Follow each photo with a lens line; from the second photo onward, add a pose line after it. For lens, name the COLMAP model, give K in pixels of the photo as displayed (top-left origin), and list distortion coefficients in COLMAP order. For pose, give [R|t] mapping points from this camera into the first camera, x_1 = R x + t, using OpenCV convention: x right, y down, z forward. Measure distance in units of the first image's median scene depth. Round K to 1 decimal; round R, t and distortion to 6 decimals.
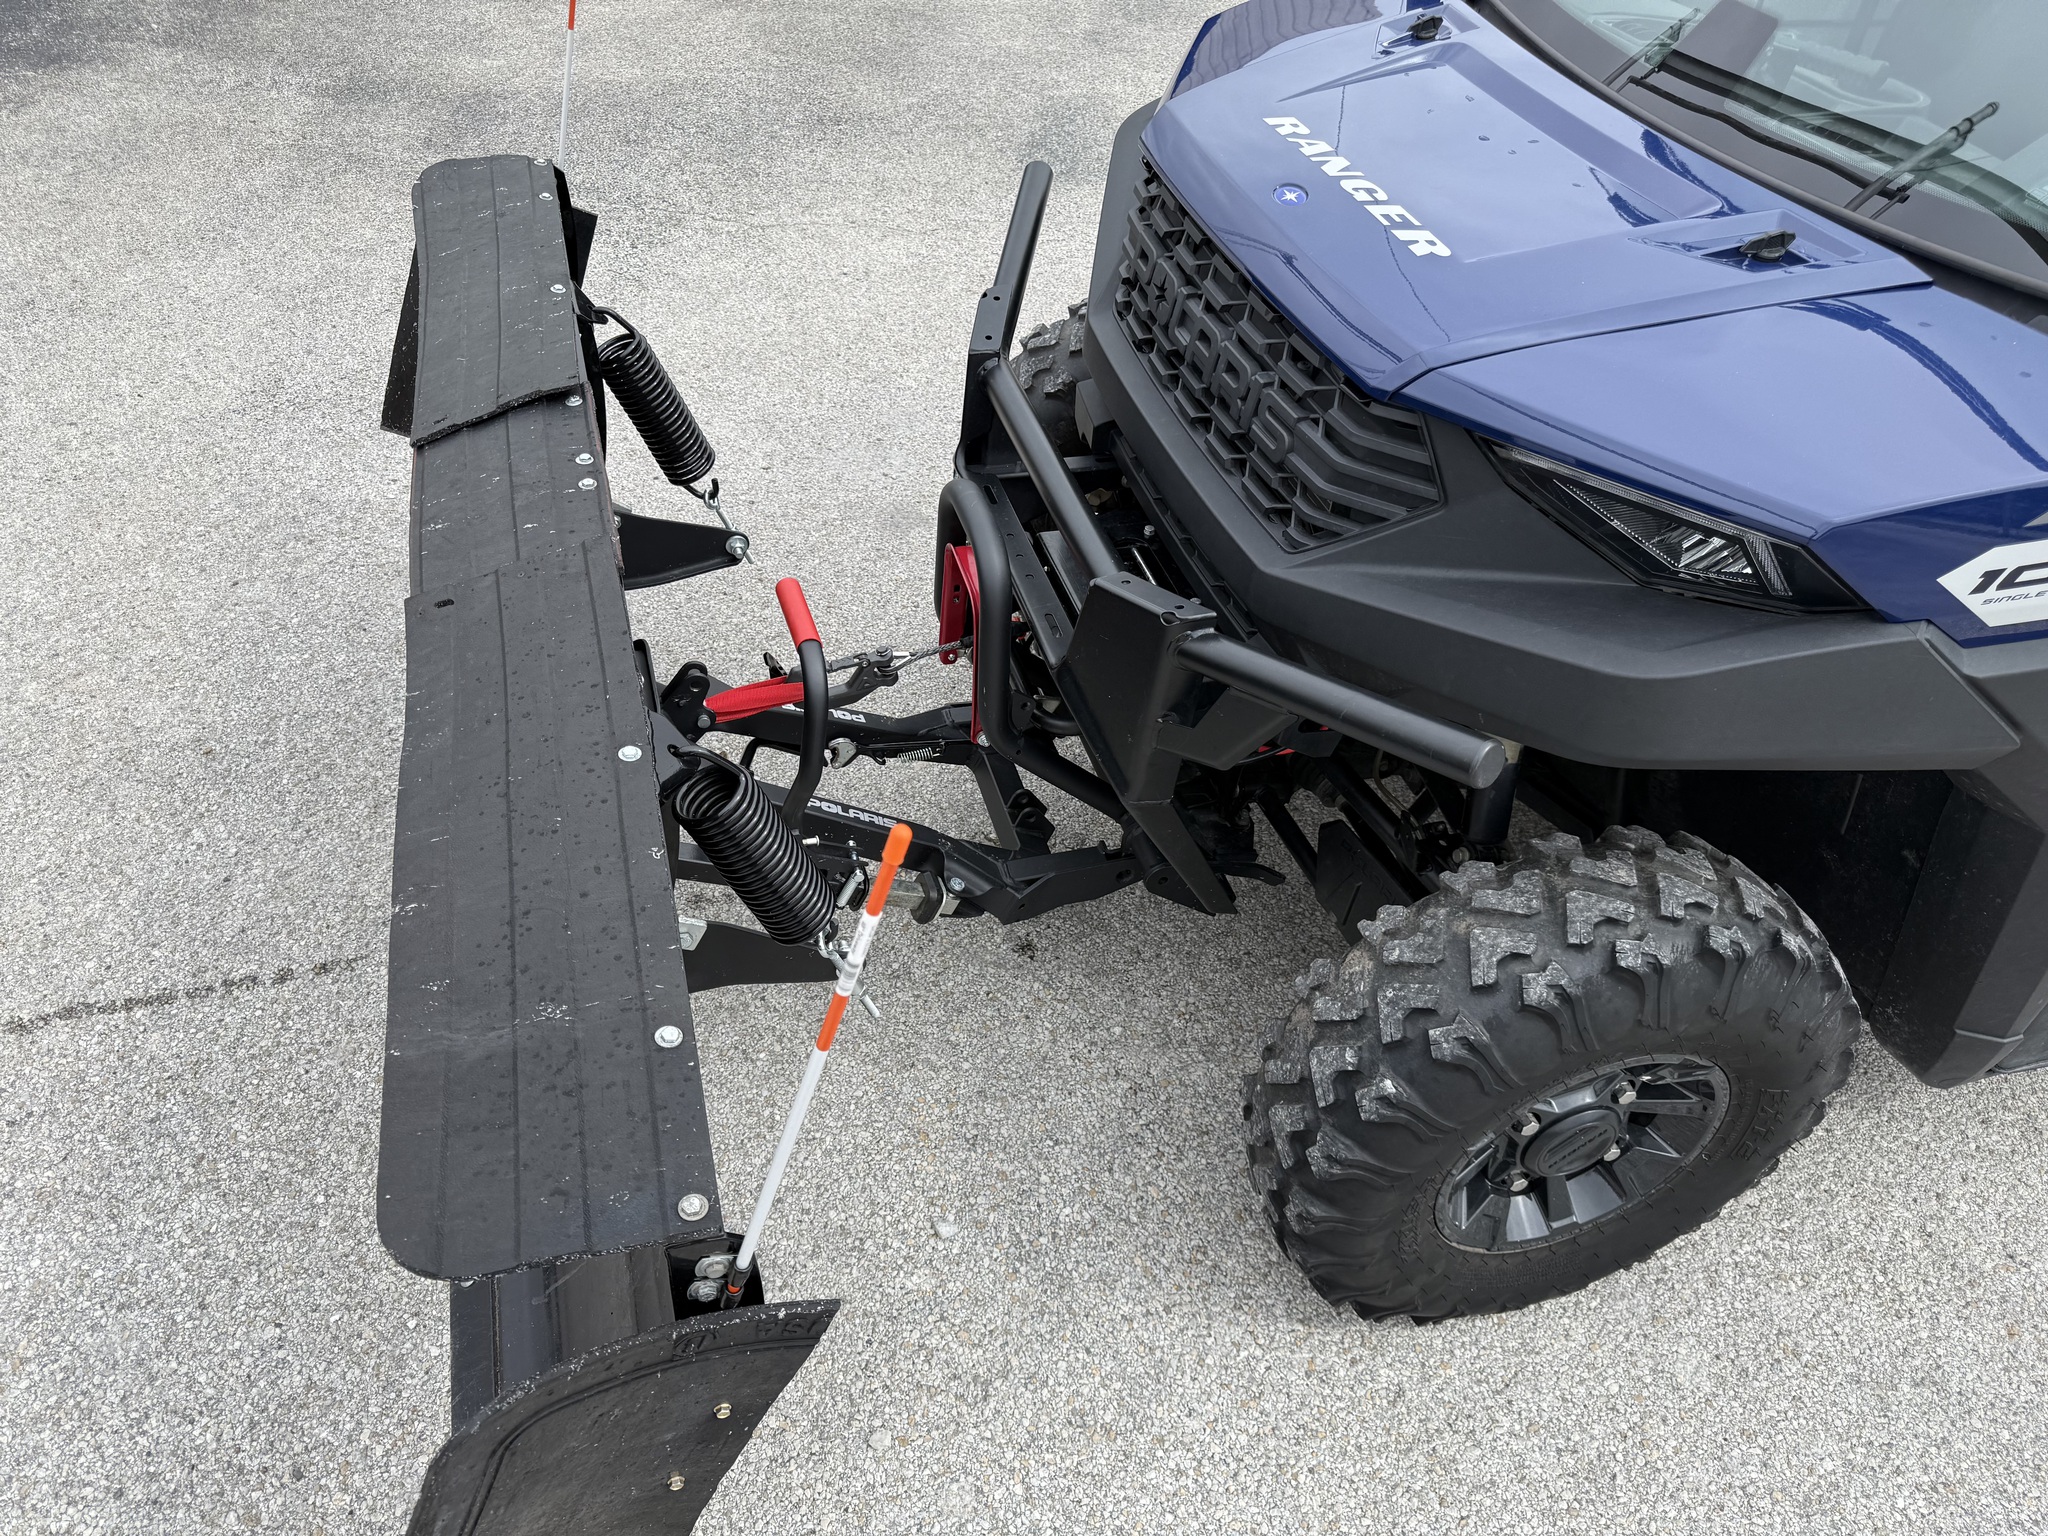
lens RADIAL K [[1480.6, 0, 1030.1], [0, 1480.6, 790.8], [0, 0, 1]] dist [0.009965, -0.004878]
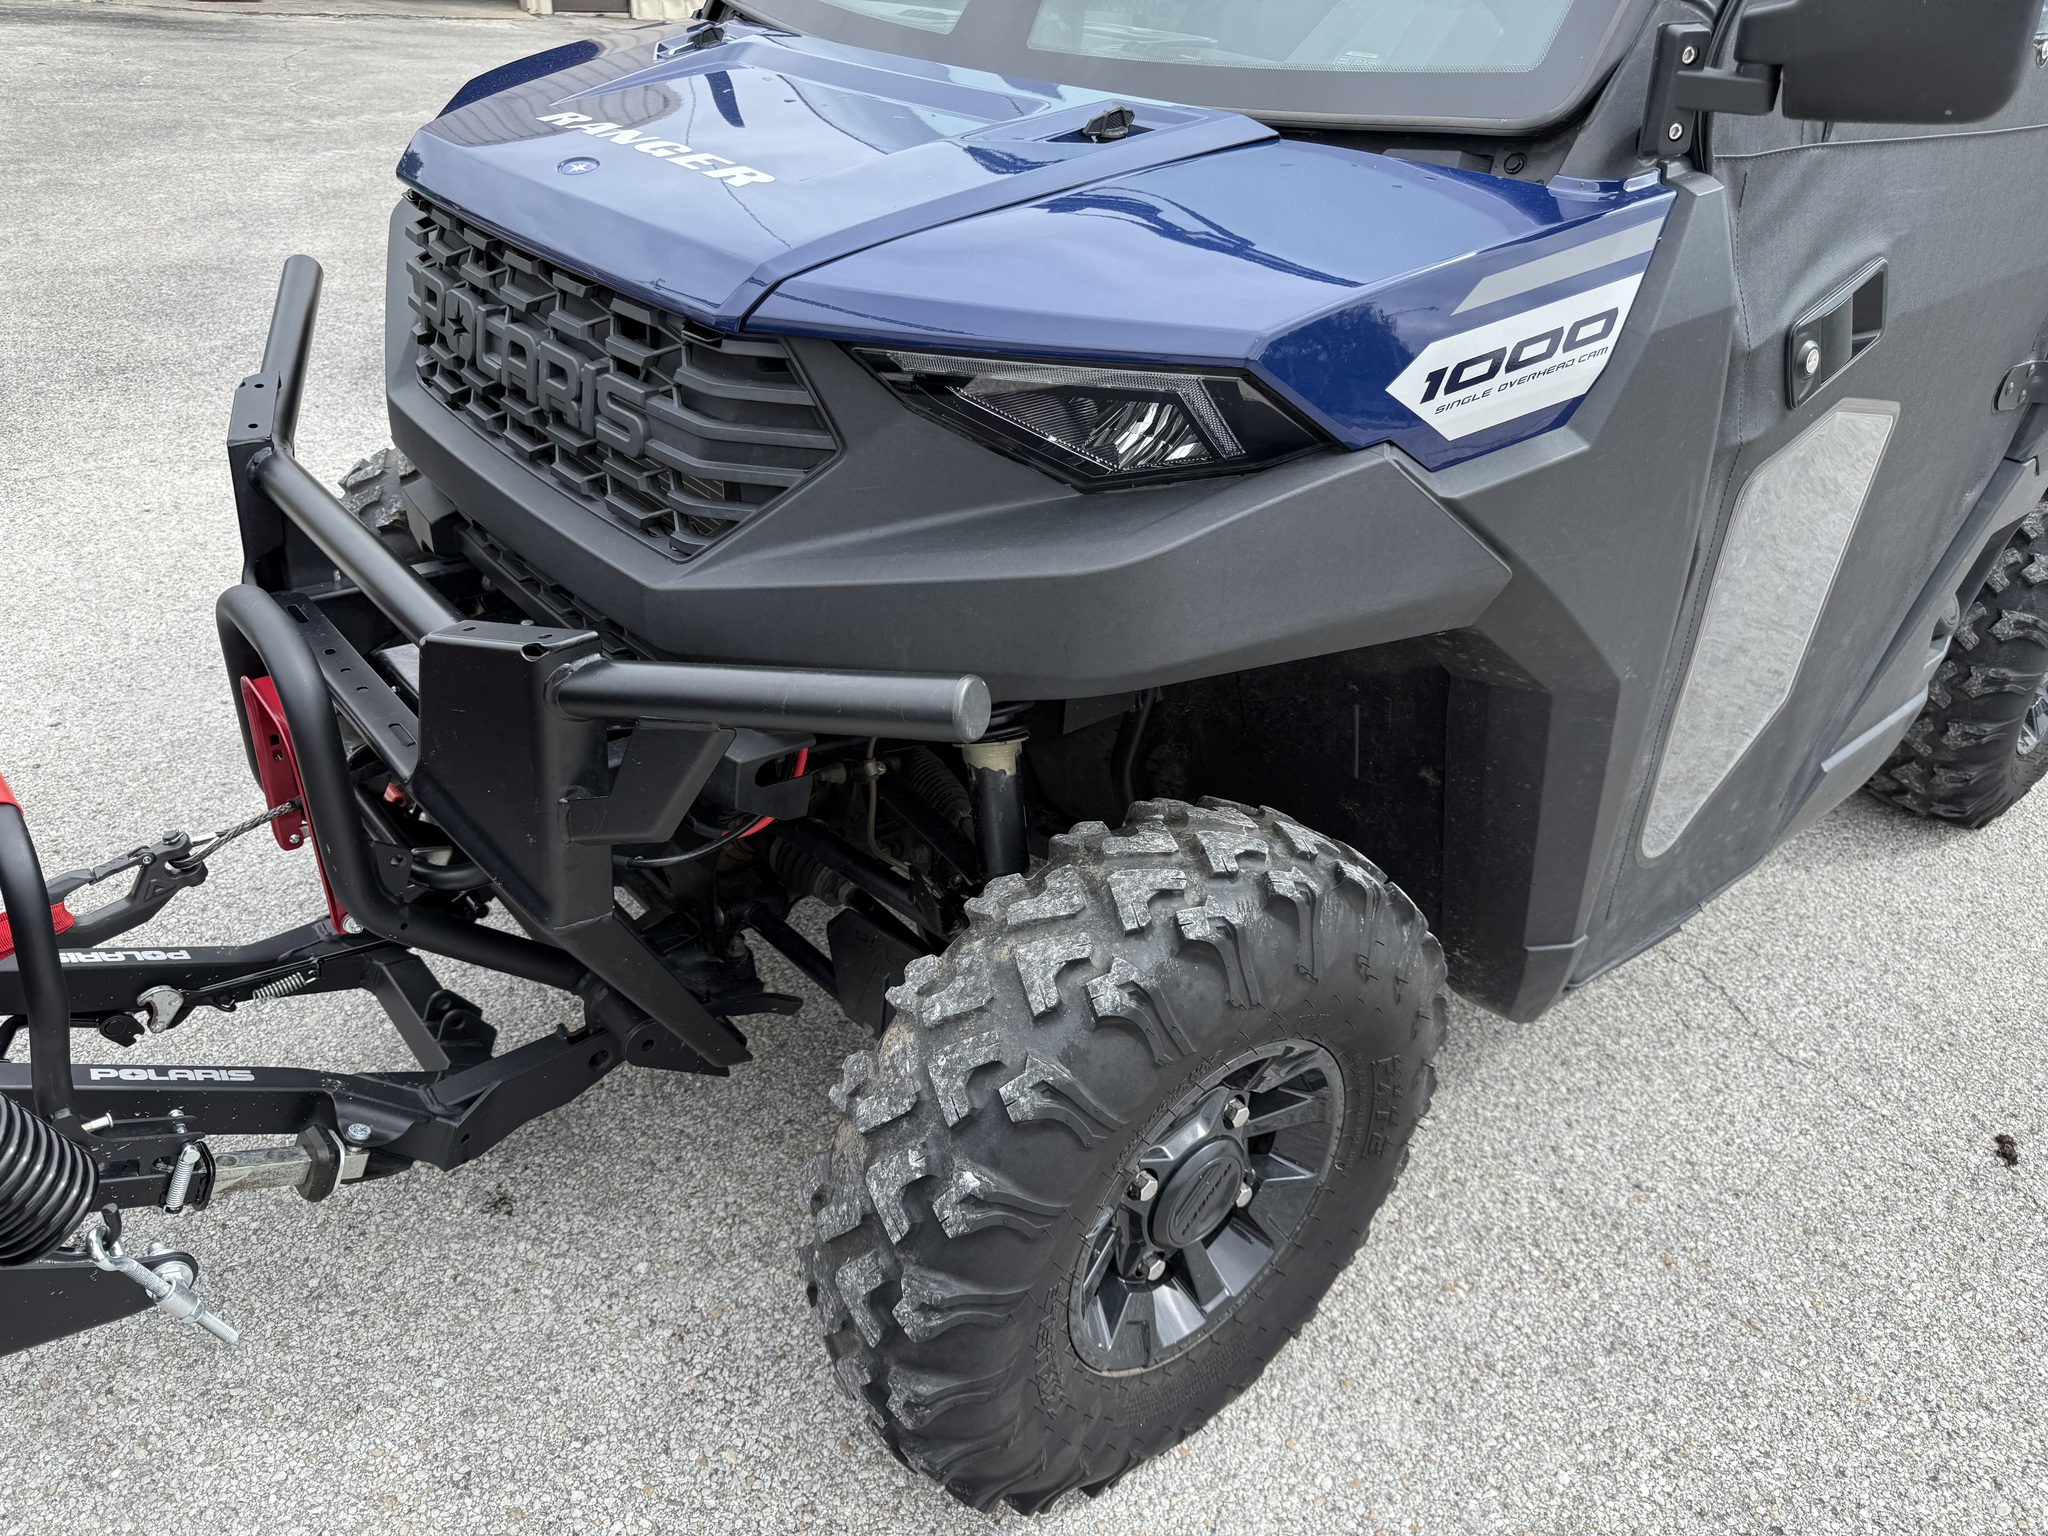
lens RADIAL K [[1454.2, 0, 1072.3], [0, 1454.2, 768.9], [0, 0, 1]] dist [0.059743, -0.068224]
pose [[0.911308, -0.209067, 0.354696, 0.058385], [0.270739, 0.953325, -0.133685, 0.097346], [-0.310191, 0.217858, 0.925375, 0.206165]]
